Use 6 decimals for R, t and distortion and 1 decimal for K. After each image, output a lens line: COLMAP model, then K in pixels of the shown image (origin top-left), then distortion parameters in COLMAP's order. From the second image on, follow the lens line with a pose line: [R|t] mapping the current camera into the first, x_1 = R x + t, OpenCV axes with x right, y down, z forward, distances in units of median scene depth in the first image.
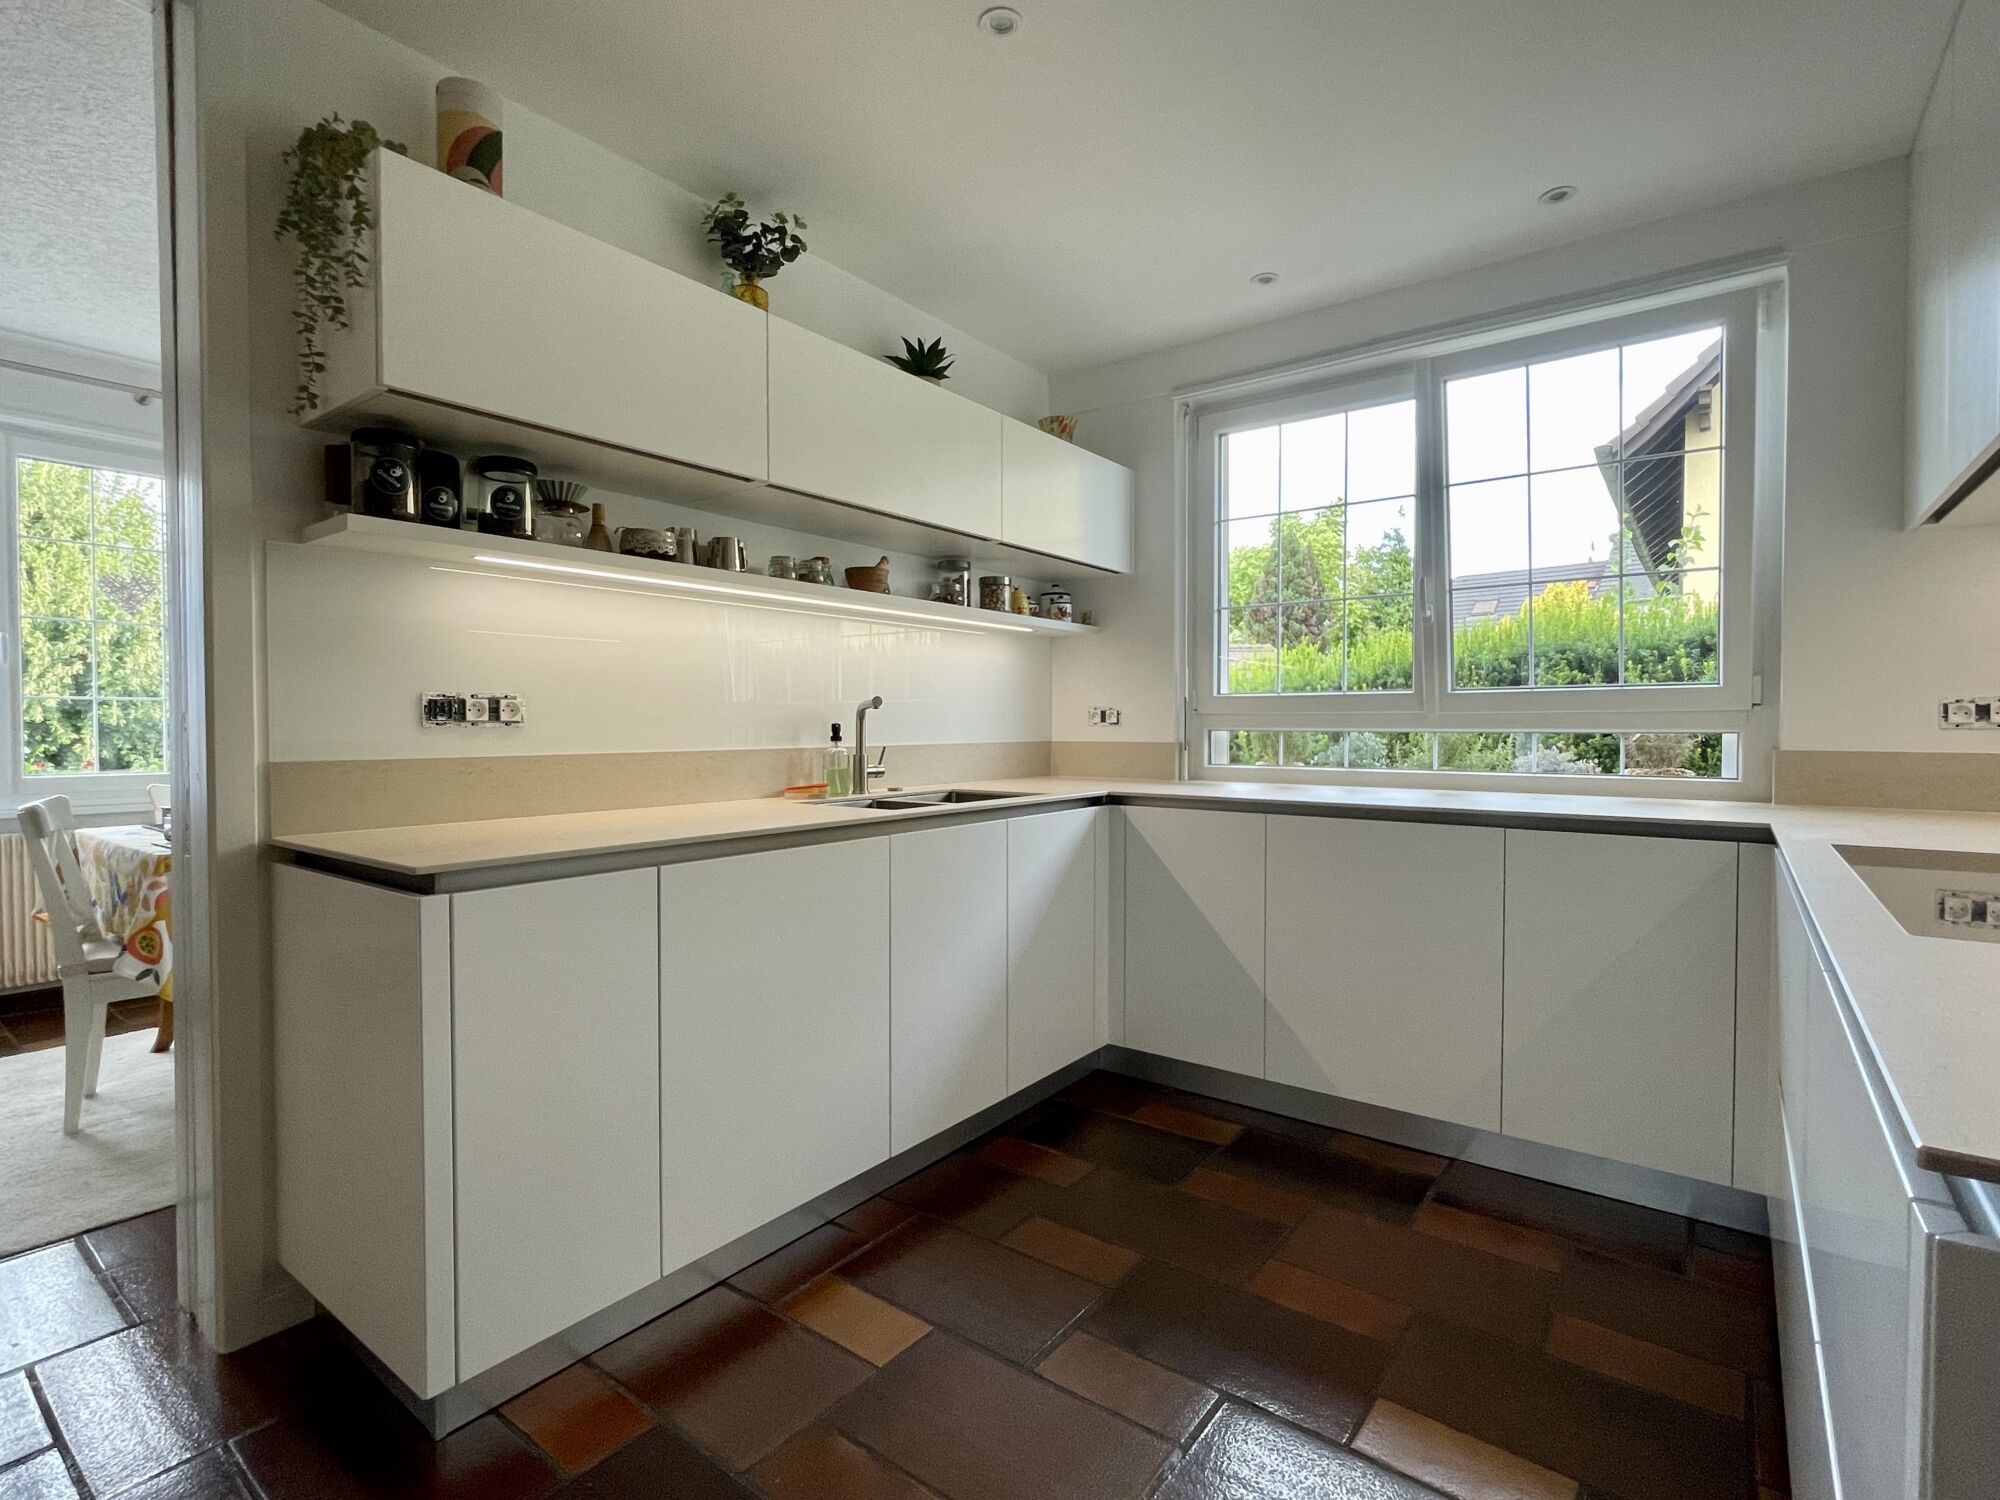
lens RADIAL K [[967.6, 0, 997.0], [0, 967.6, 739.6], [0, 0, 1]] dist [0.000962, -0.000036]
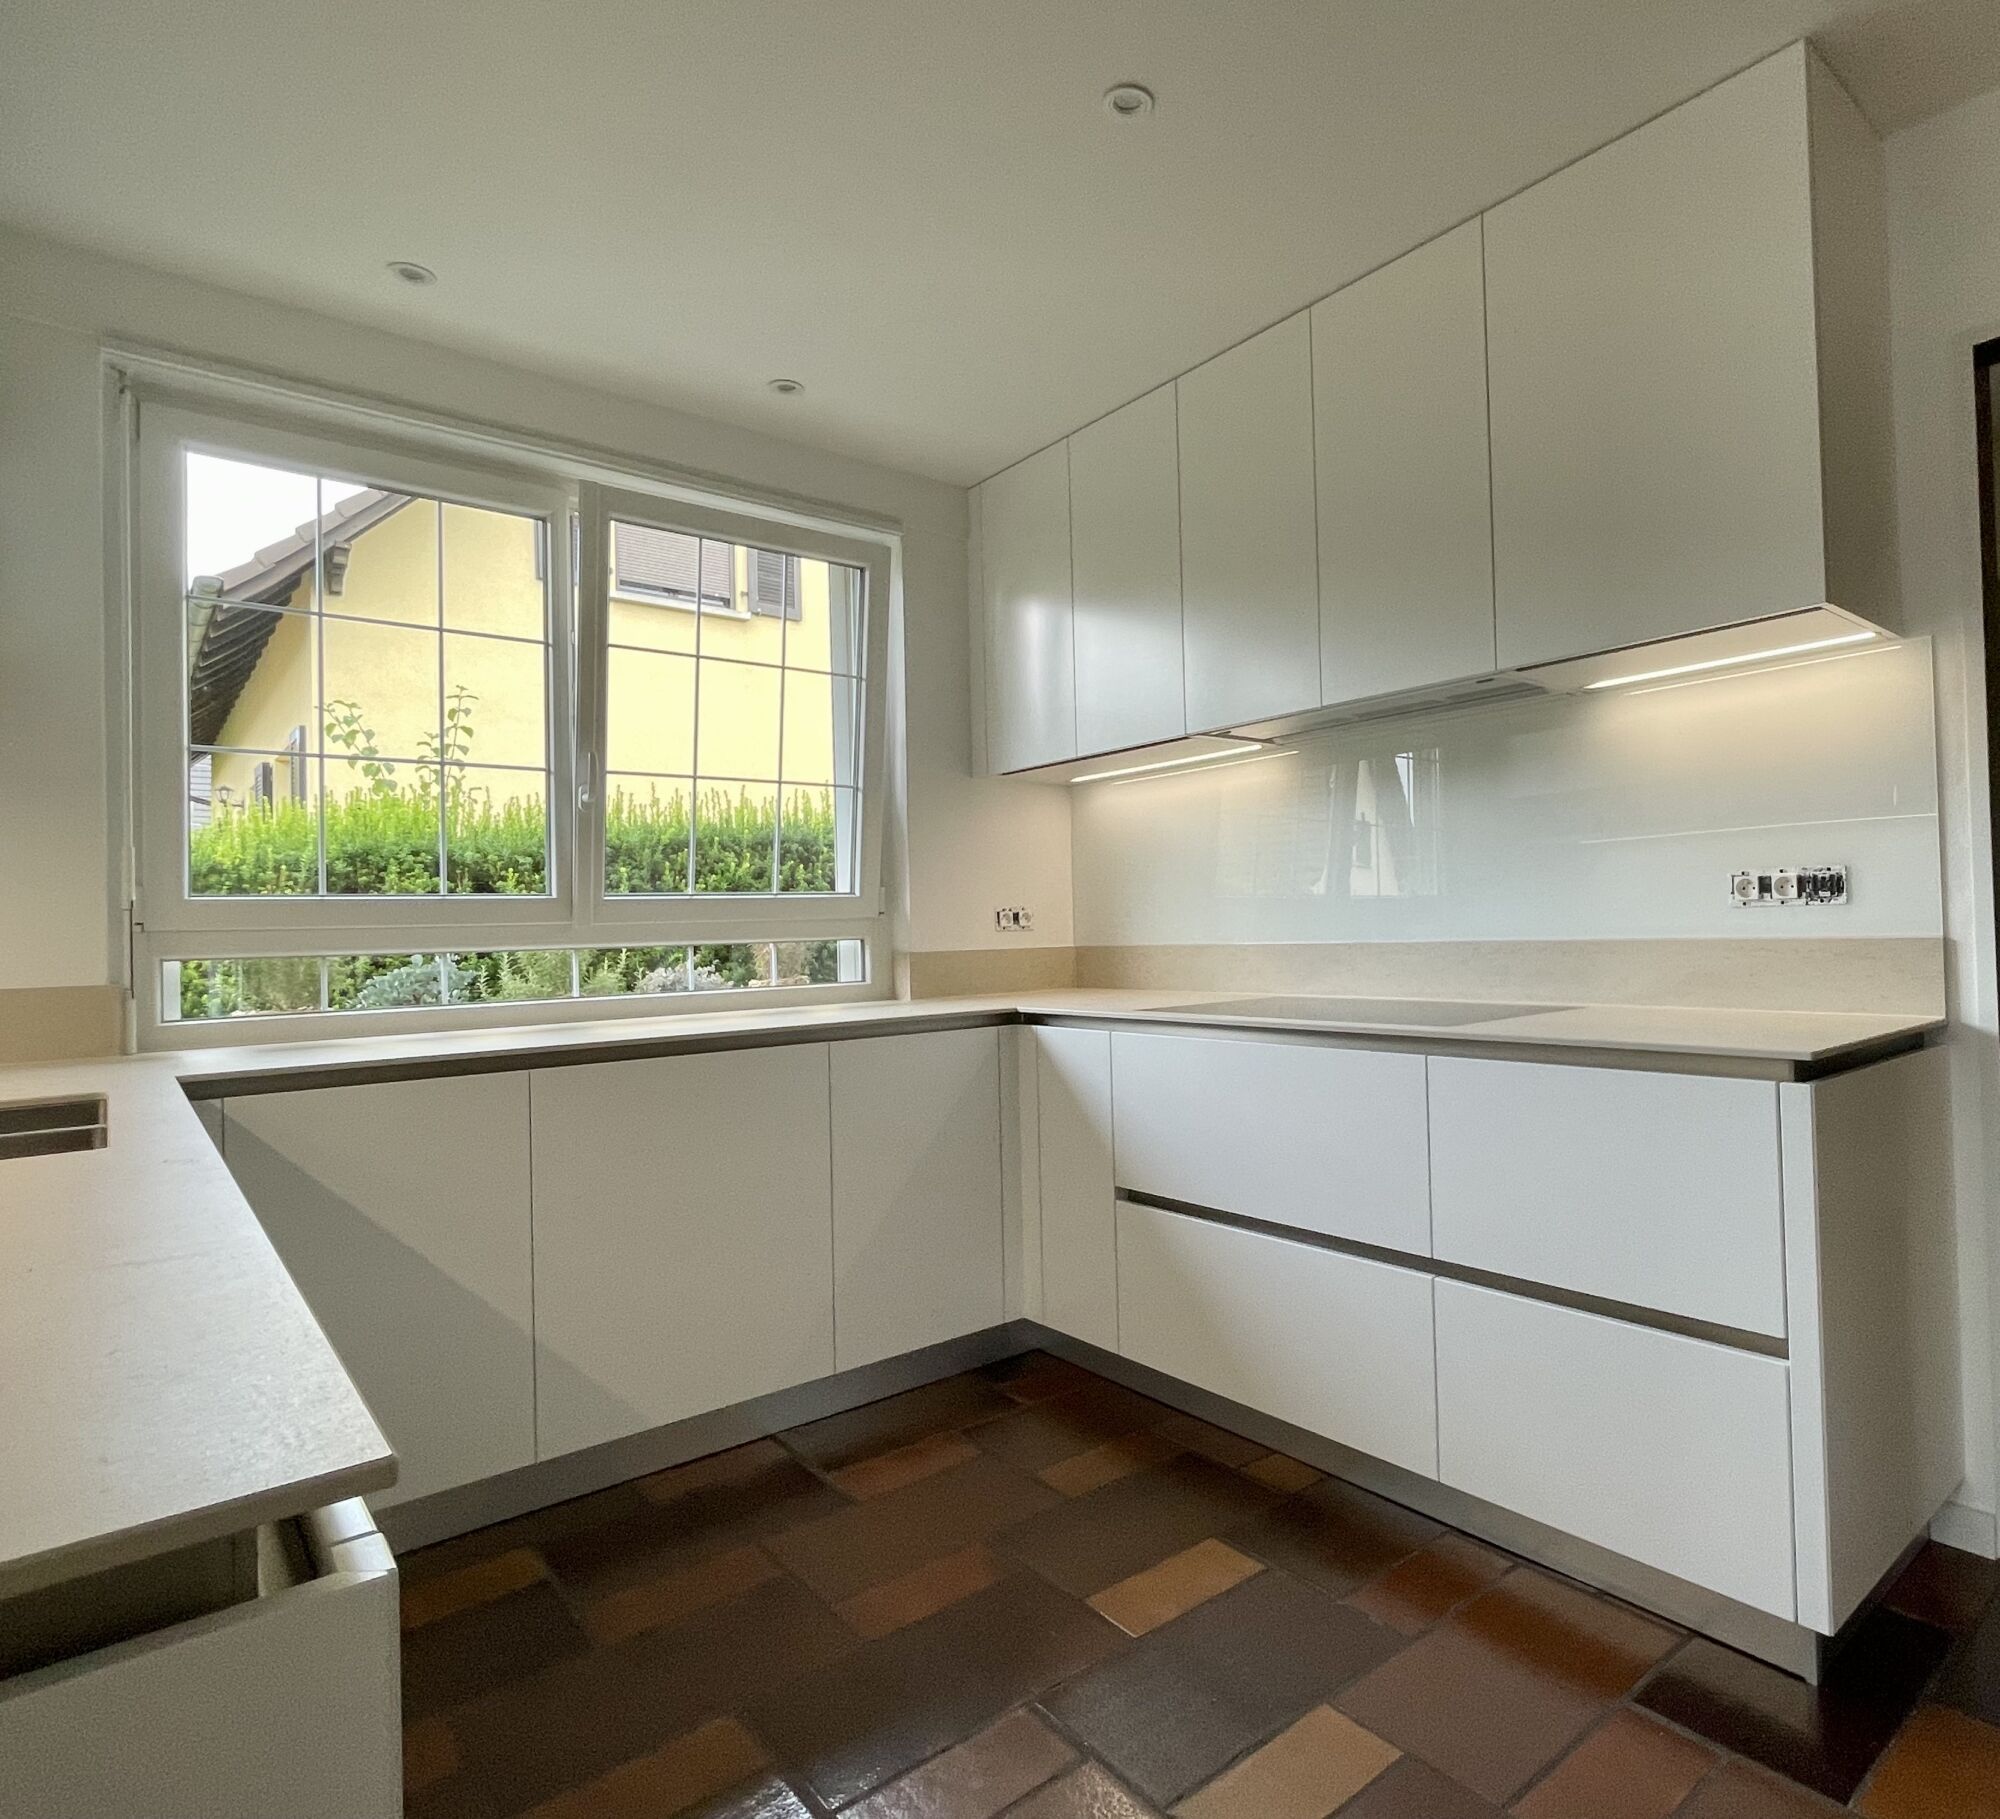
lens RADIAL K [[1175.1, 0, 1195.0], [0, 1175.1, 905.6], [0, 0, 1]] dist [0.008663, 0.002815]
pose [[0.183117, 0.010495, 0.983035, -0.419763], [0.044162, 0.998846, -0.018890, -0.002922], [-0.982099, 0.046872, 0.182442, 0.344623]]
